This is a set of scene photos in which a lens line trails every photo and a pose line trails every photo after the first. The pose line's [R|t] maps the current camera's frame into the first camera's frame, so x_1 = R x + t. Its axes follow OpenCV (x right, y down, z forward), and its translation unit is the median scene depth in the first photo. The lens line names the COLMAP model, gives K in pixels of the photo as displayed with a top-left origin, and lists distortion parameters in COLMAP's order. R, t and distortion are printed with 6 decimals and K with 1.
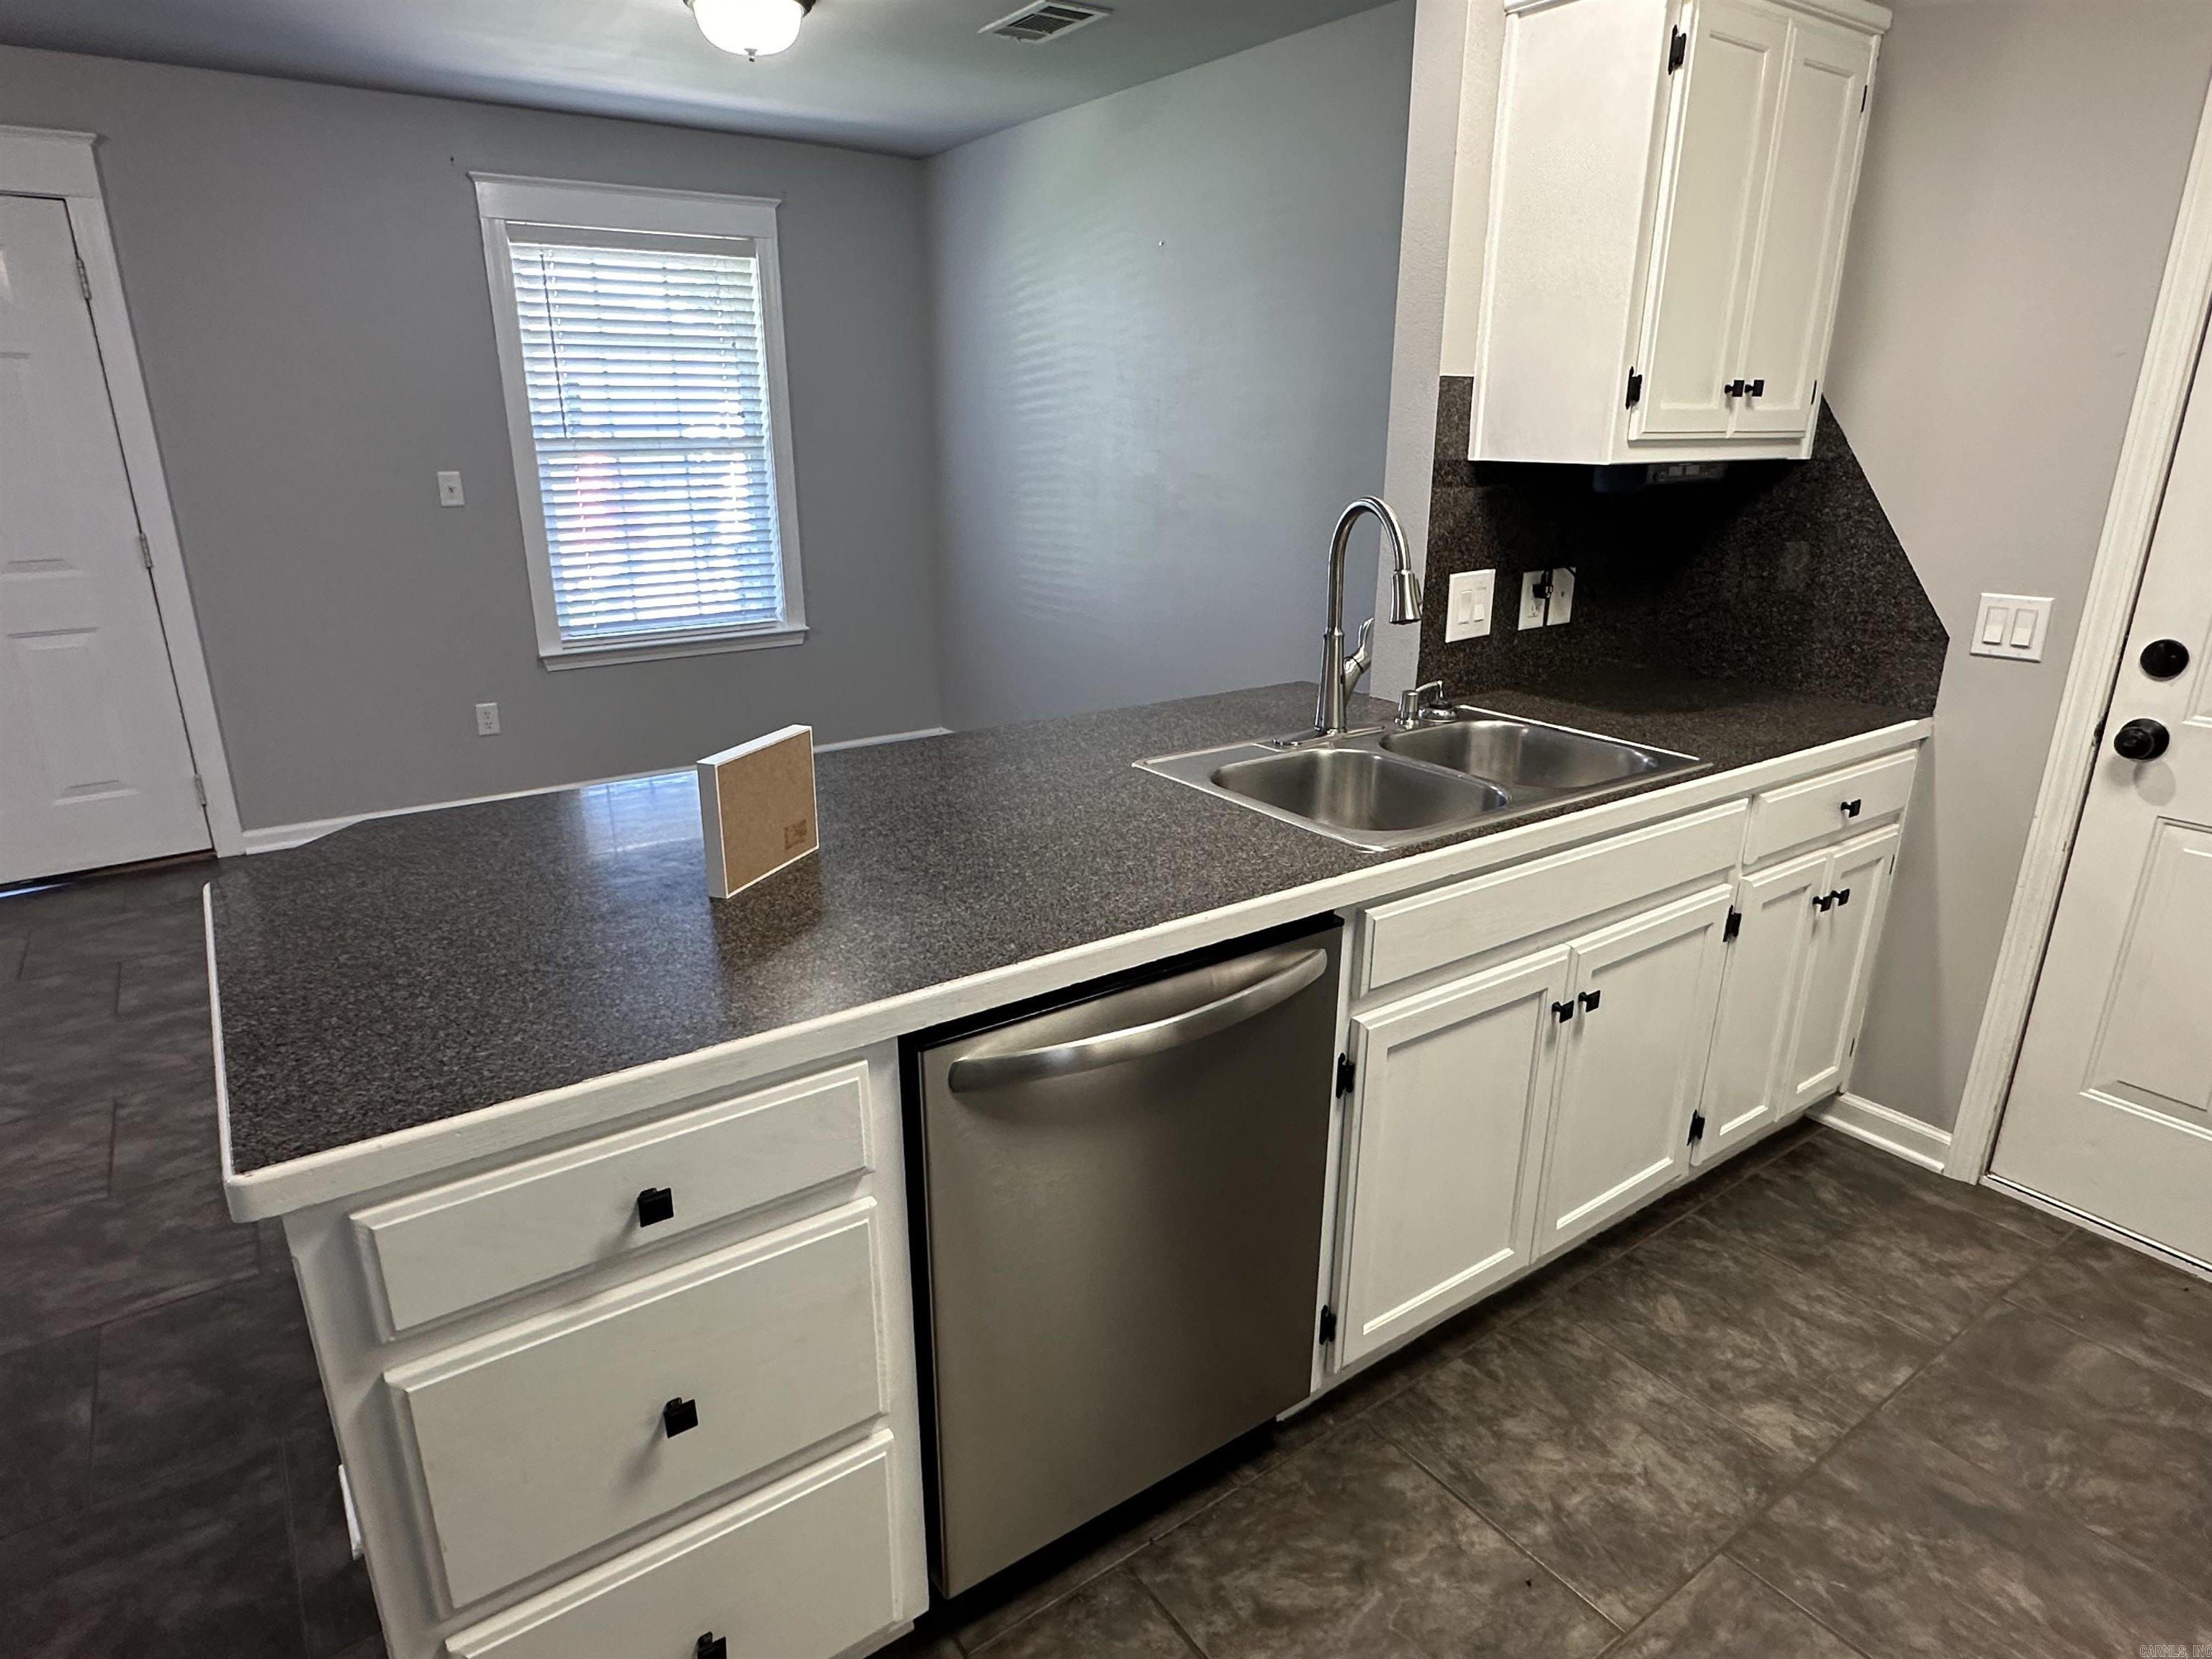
lens RADIAL K [[1263.4, 0, 1096.9], [0, 1263.4, 840.0], [0, 0, 1]] dist [-0.001353, -0.000200]
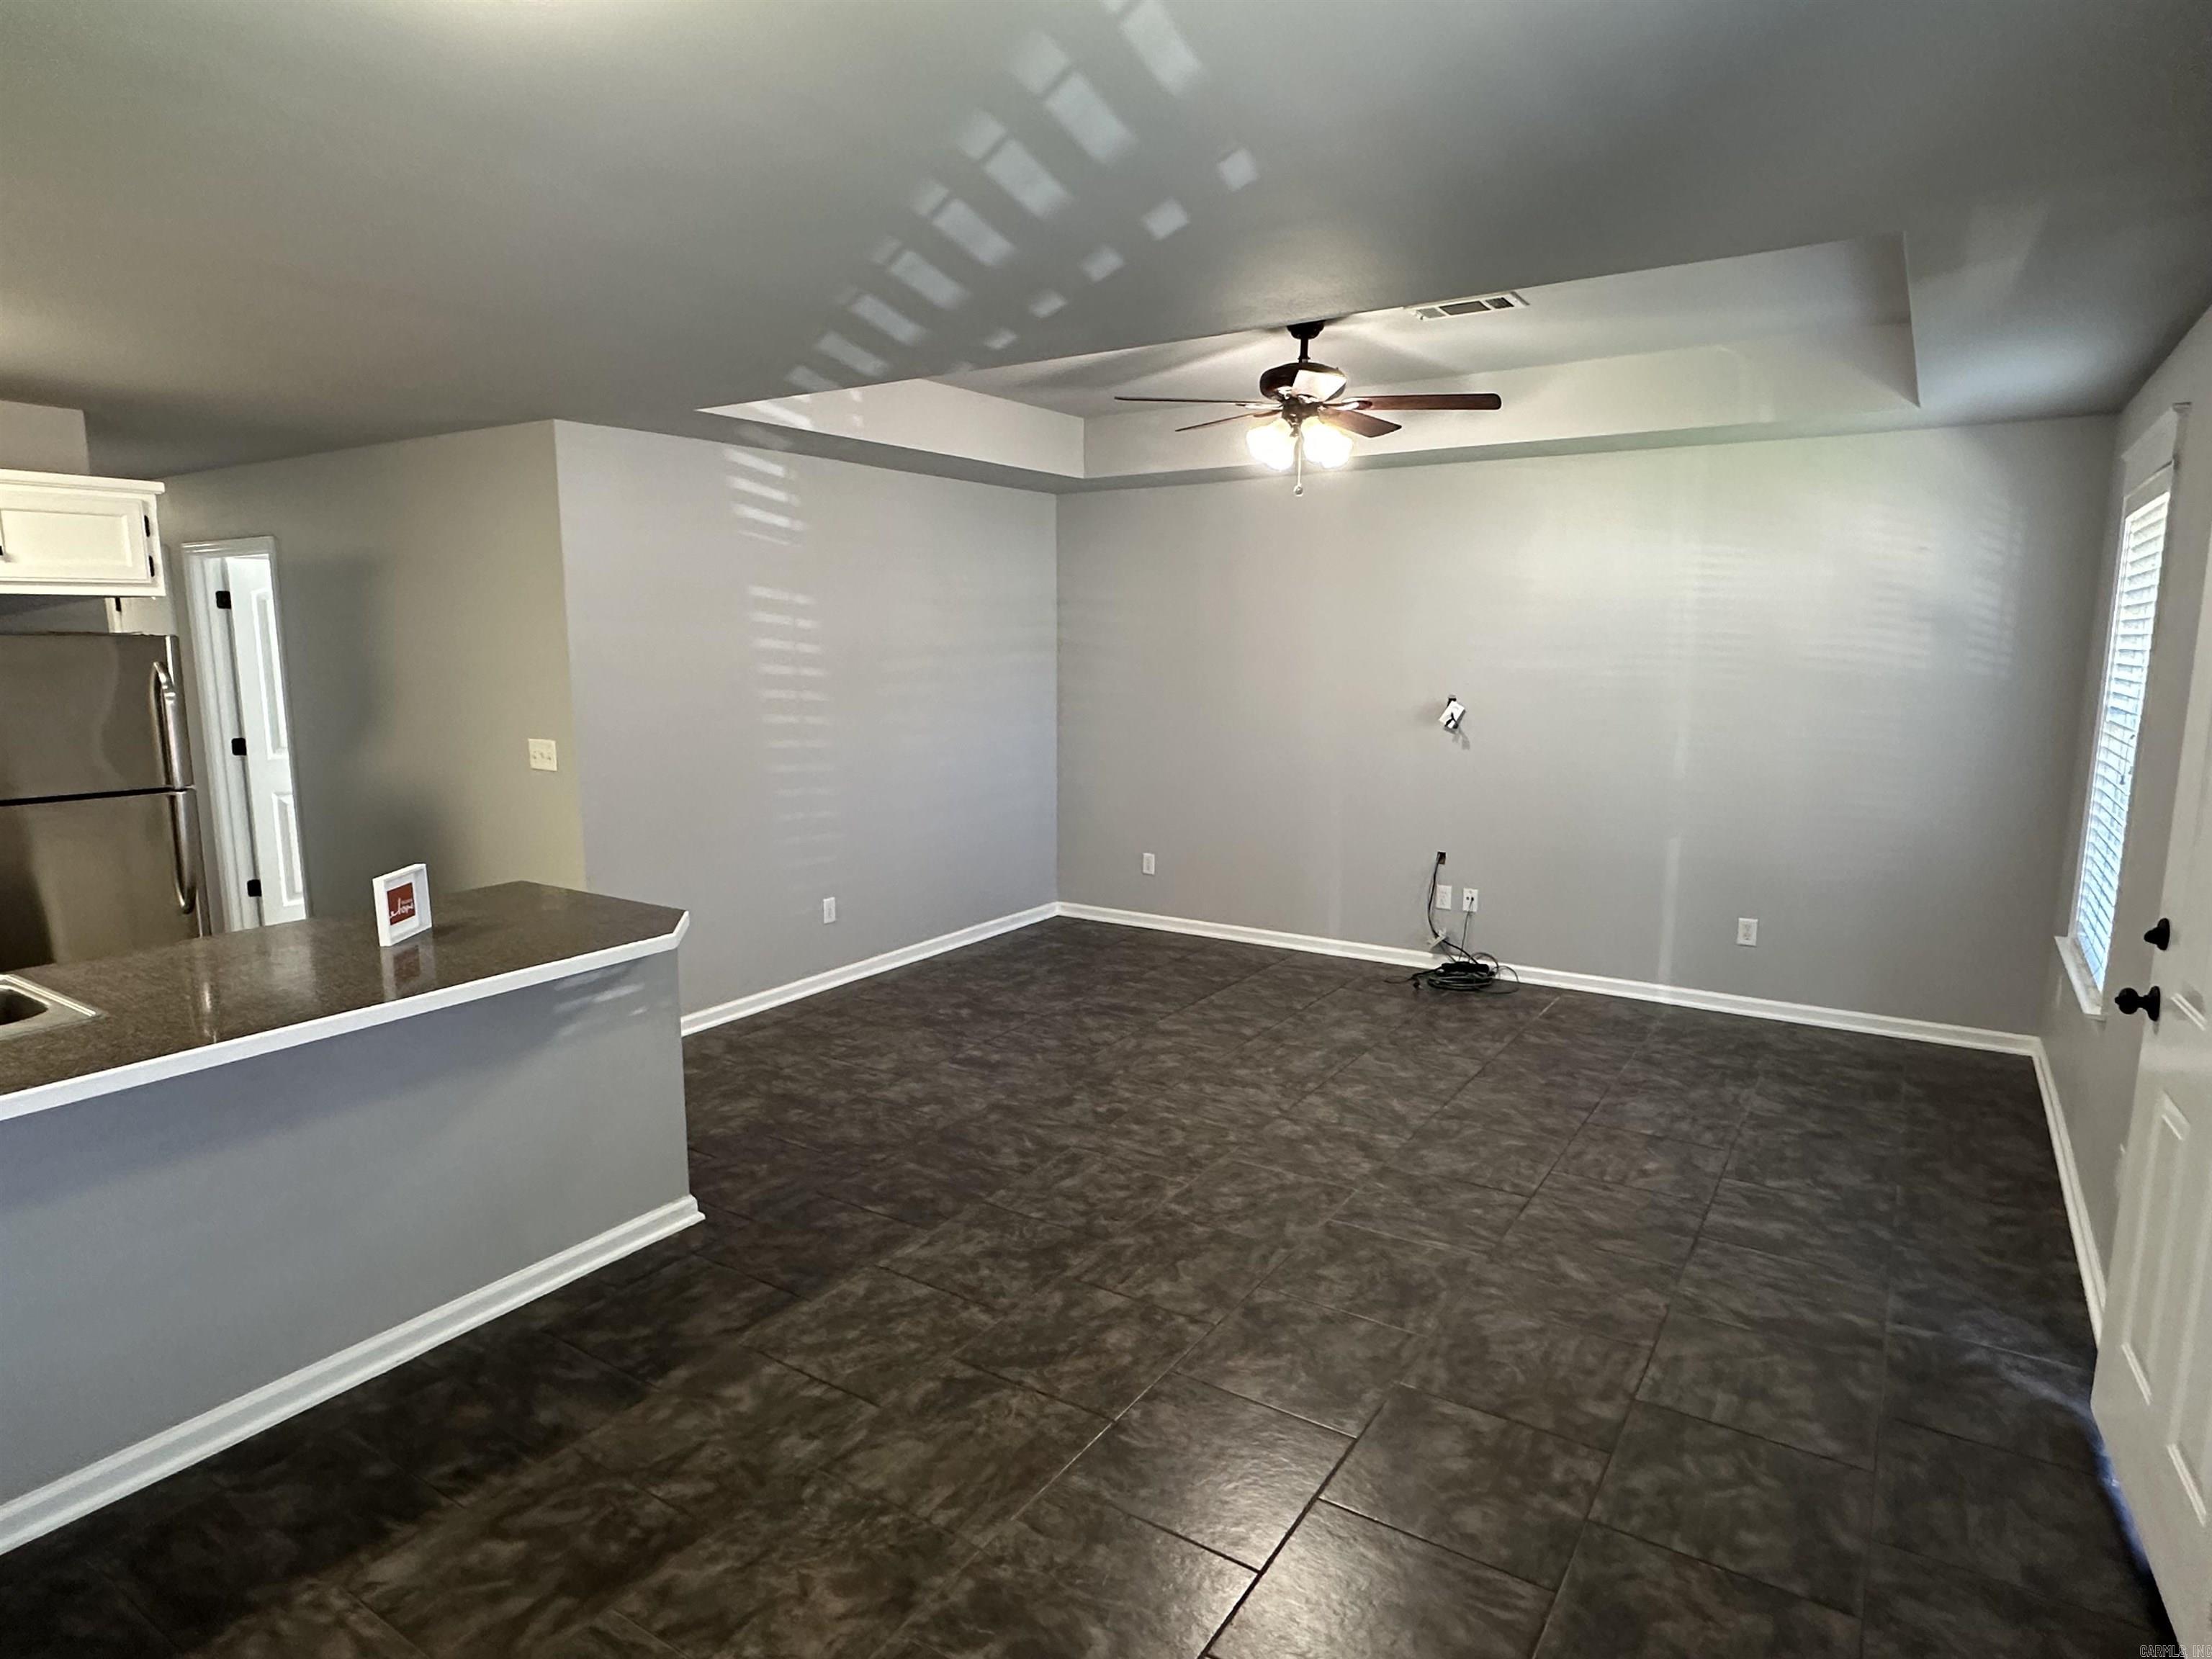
lens RADIAL K [[1263.4, 0, 1096.9], [0, 1263.4, 840.0], [0, 0, 1]] dist [-0.001353, -0.000200]
pose [[-0.928943, 0.060408, -0.365260, -0.386630], [-0.117652, 0.887287, 0.445959, -0.787122], [0.351030, 0.457244, -0.817133, 2.052839]]
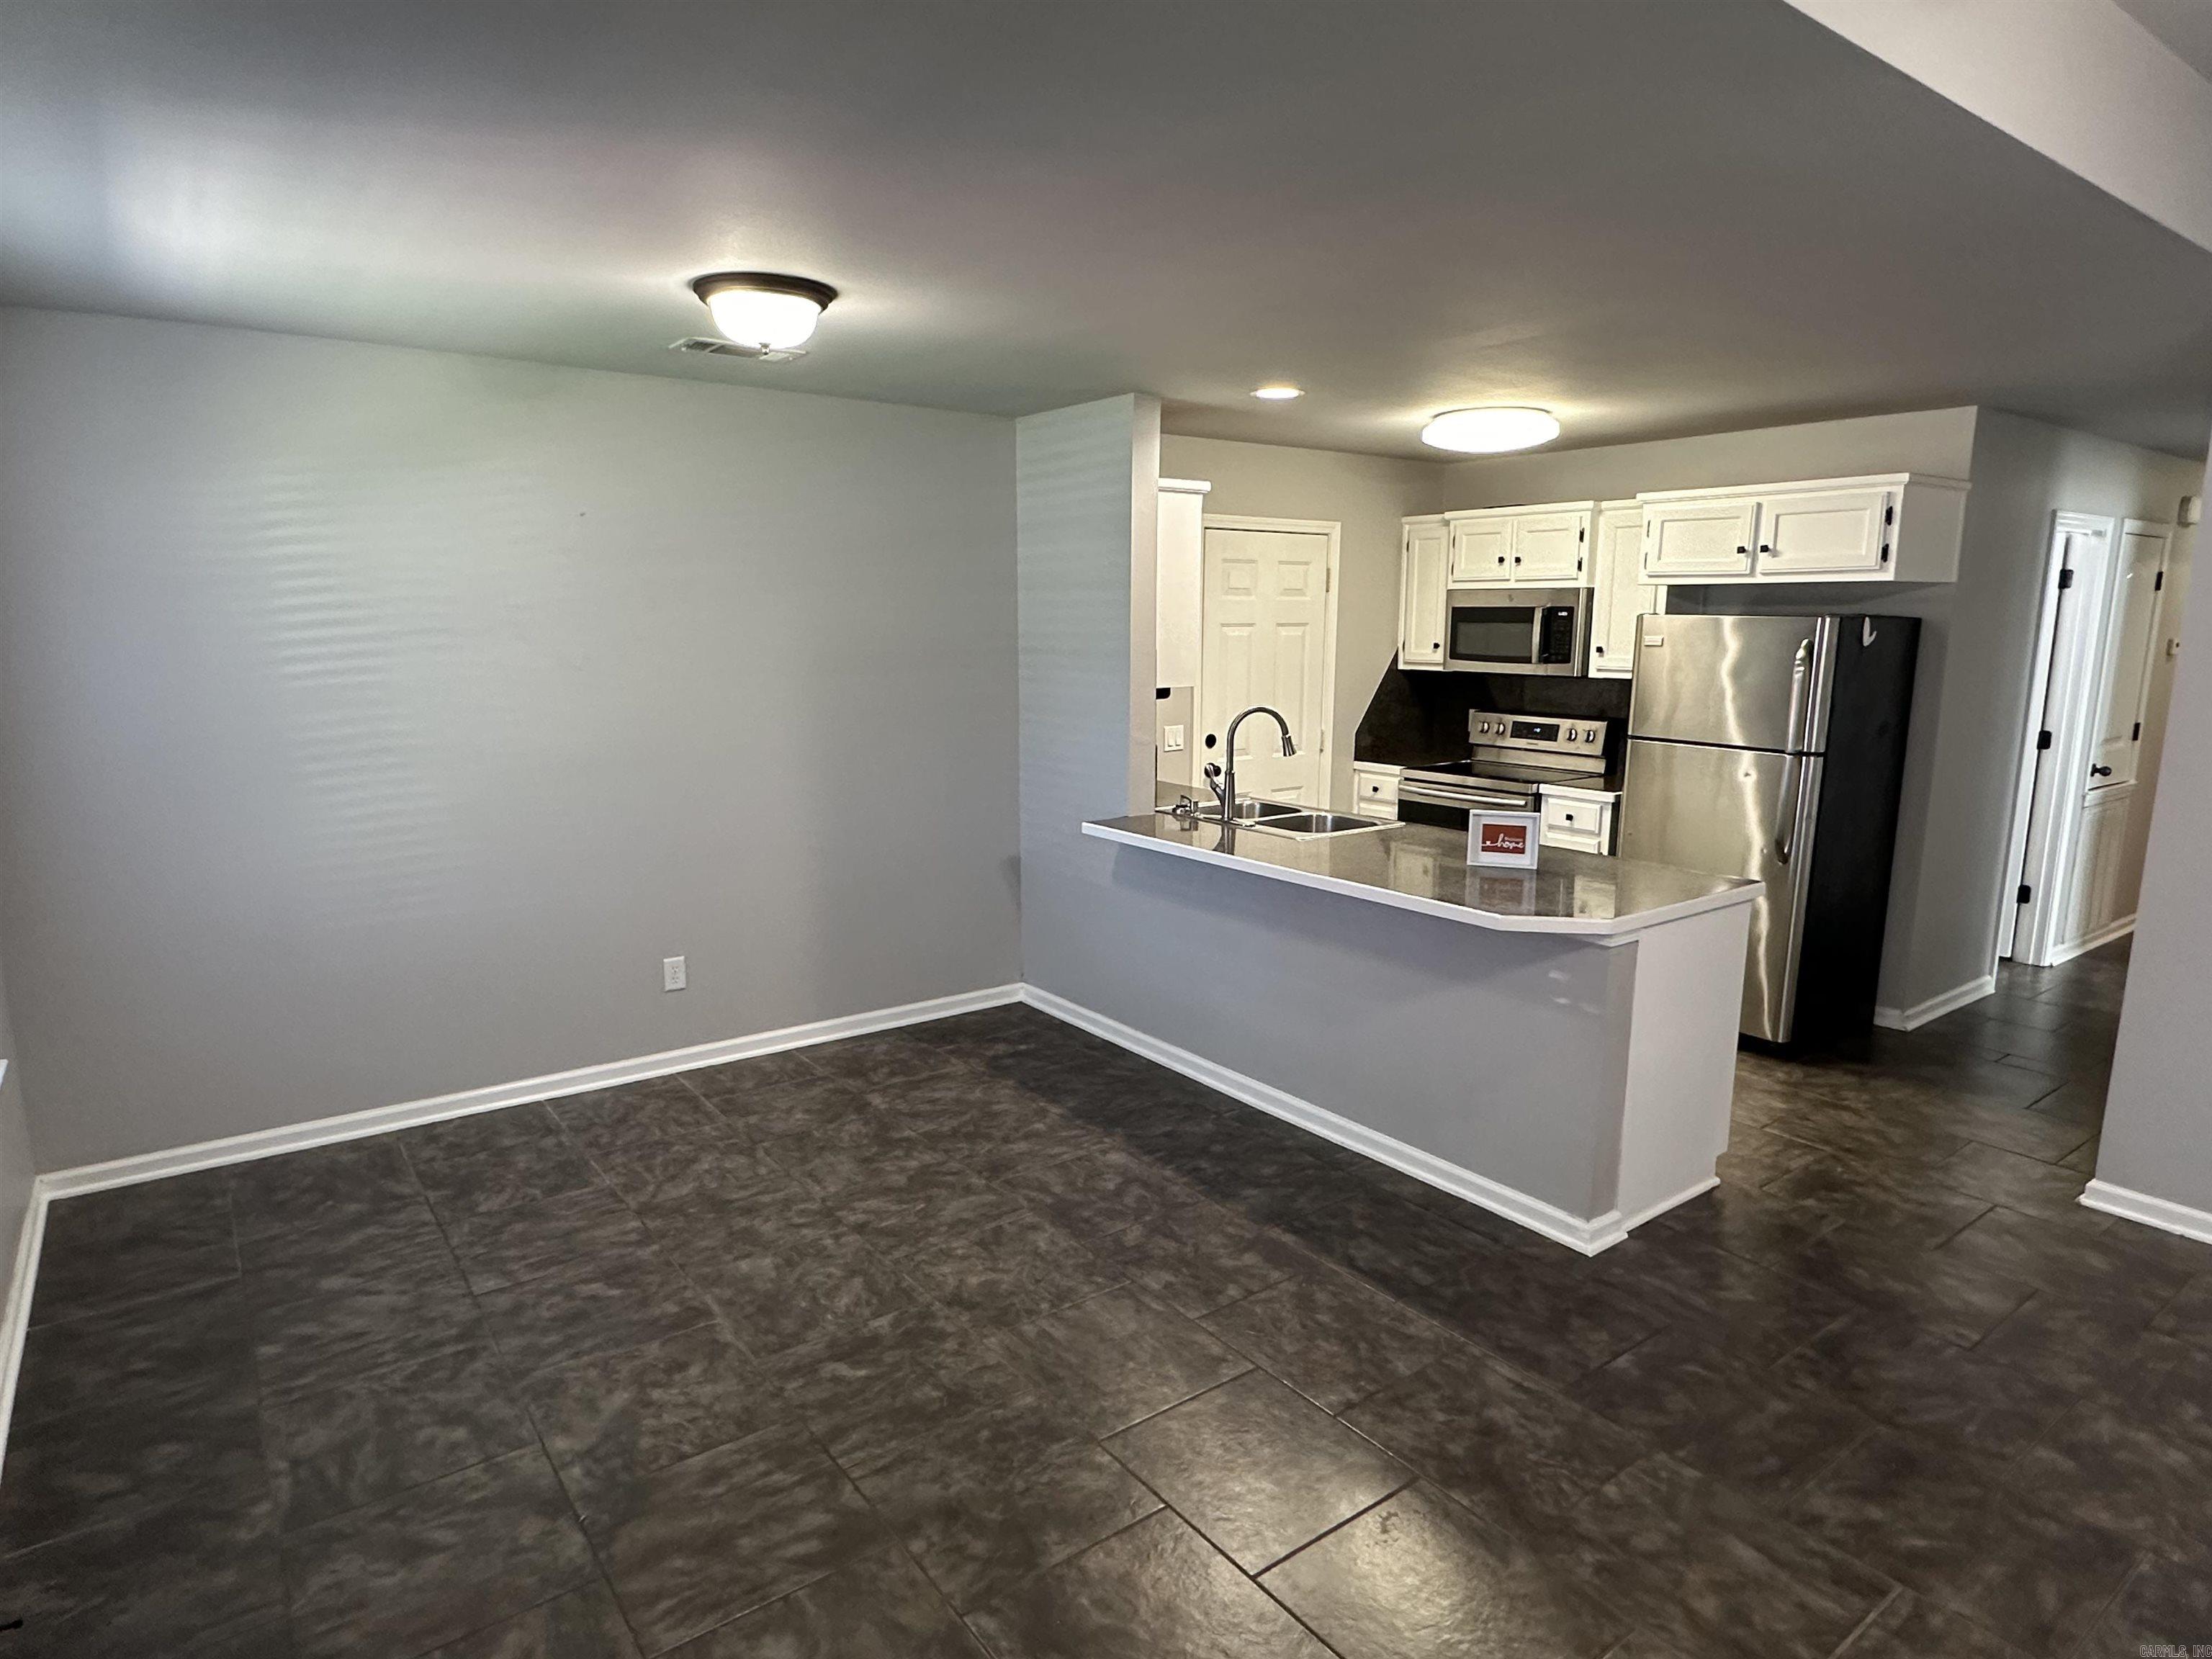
lens RADIAL K [[1263.4, 0, 1096.9], [0, 1263.4, 840.0], [0, 0, 1]] dist [-0.001353, -0.000200]
pose [[-0.026099, -0.177954, 0.983693, -1.805825], [0.314849, 0.932484, 0.177044, -0.479625], [-0.948783, 0.314335, 0.031692, 1.141446]]
